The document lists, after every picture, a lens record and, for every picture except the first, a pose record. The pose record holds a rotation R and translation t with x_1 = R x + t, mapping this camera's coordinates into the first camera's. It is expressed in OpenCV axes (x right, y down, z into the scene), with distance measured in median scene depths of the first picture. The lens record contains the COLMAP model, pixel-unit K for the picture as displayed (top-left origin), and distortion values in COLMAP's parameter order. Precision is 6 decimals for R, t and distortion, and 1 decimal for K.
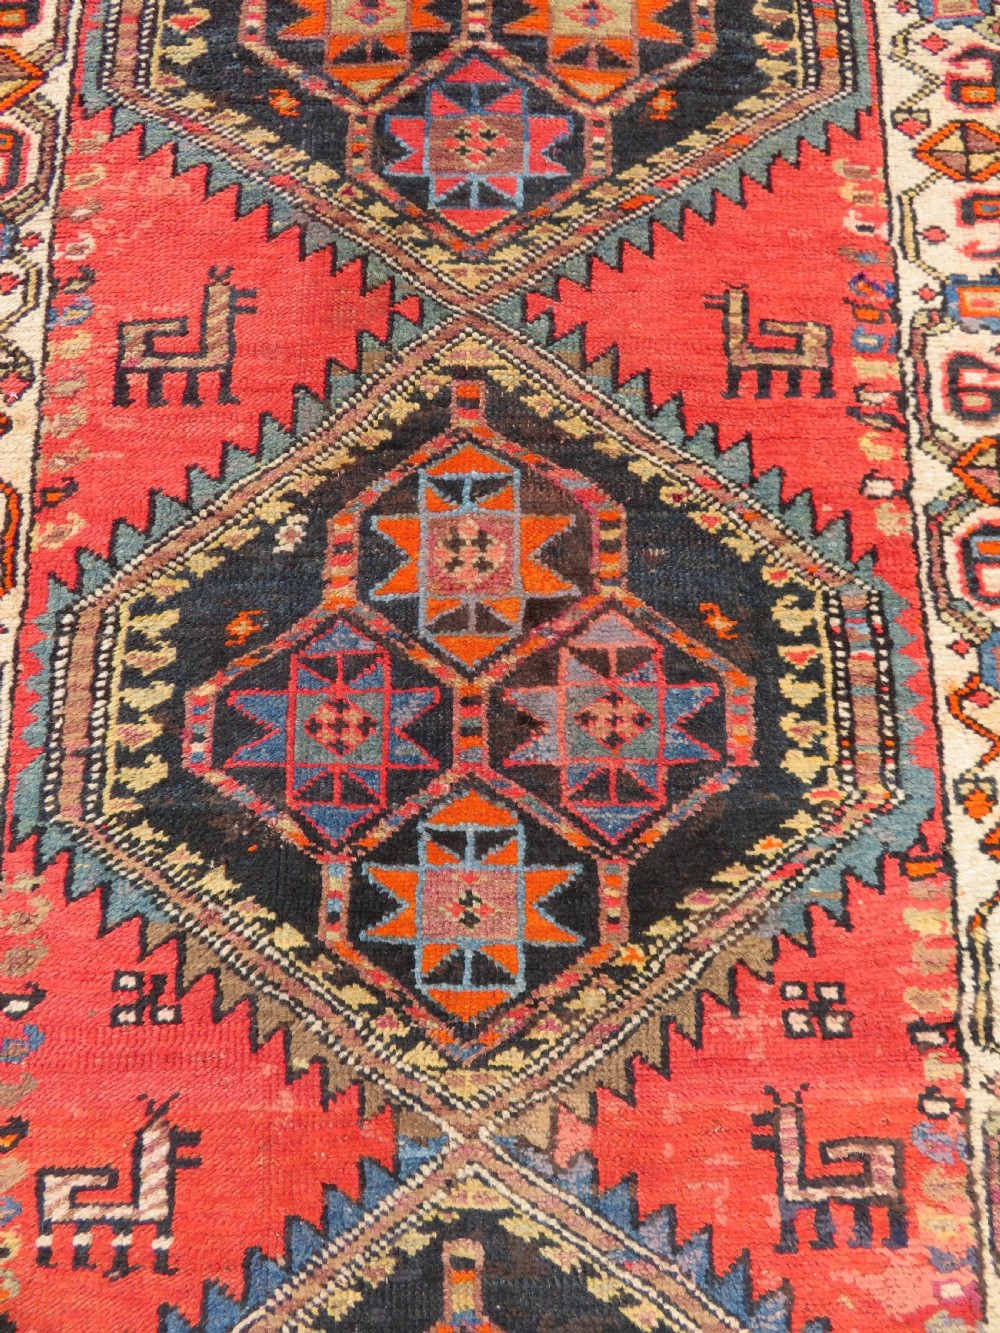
lens RADIAL K [[962.6, 0, 505.5], [0, 962.6, 667.9], [0, 0, 1]] dist [-0.012613, 0.002223]
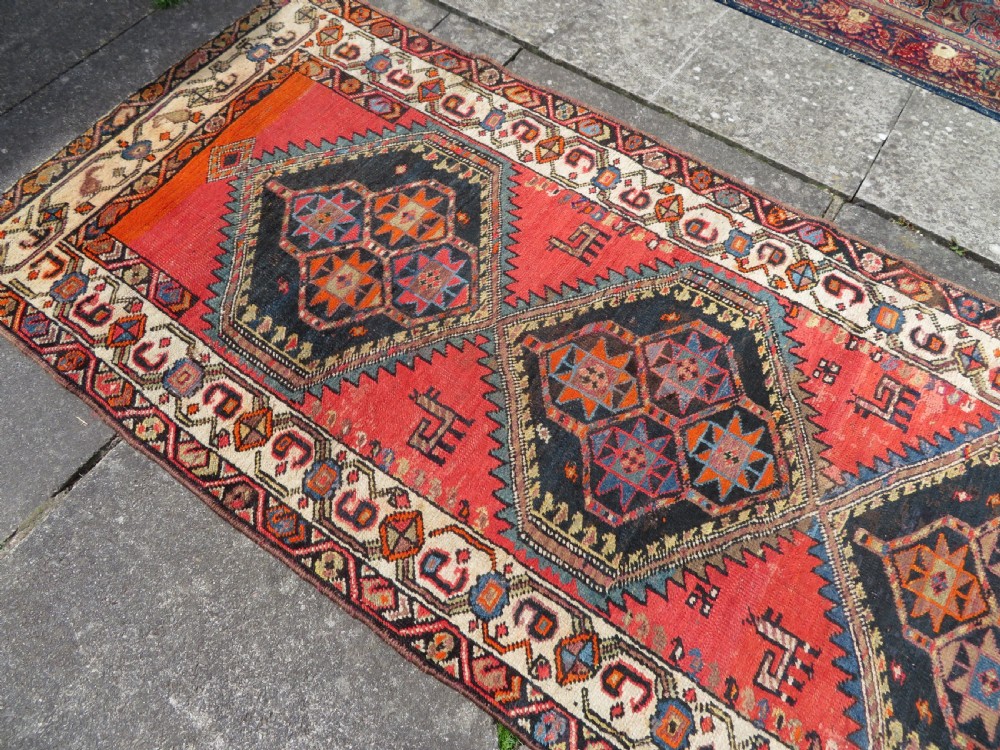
lens RADIAL K [[722.1, 0, 503.2], [0, 722.1, 370.9], [0, 0, 1]] dist [-0.012613, 0.002223]
pose [[0.558318, -0.725734, 0.401984, -0.798580], [0.811944, 0.577498, -0.085111, -0.150099], [-0.170376, 0.373907, 0.911683, -0.505136]]
